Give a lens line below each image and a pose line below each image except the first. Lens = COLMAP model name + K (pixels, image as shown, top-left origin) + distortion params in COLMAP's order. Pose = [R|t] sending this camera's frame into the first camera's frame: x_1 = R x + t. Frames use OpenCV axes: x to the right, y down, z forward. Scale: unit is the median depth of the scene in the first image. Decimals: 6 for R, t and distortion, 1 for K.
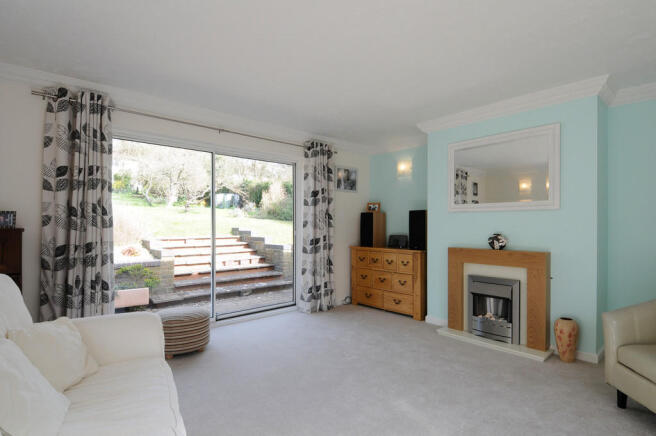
lens RADIAL K [[341.9, 0, 345.3], [0, 341.9, 221.9], [0, 0, 1]] dist [-0.000326, -0.000178]
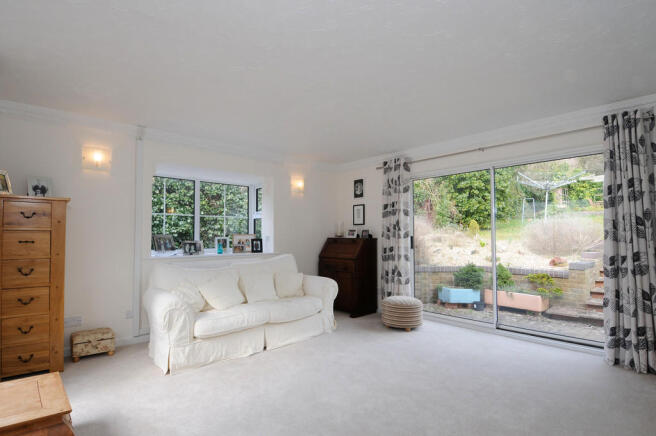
lens RADIAL K [[341.9, 0, 345.3], [0, 341.9, 221.9], [0, 0, 1]] dist [-0.000326, -0.000178]
pose [[-0.000107, -0.053501, -0.998568, 0.875971], [0.002105, 0.998566, -0.053501, 0.024895], [0.999998, -0.002107, 0.000006, 0.694105]]
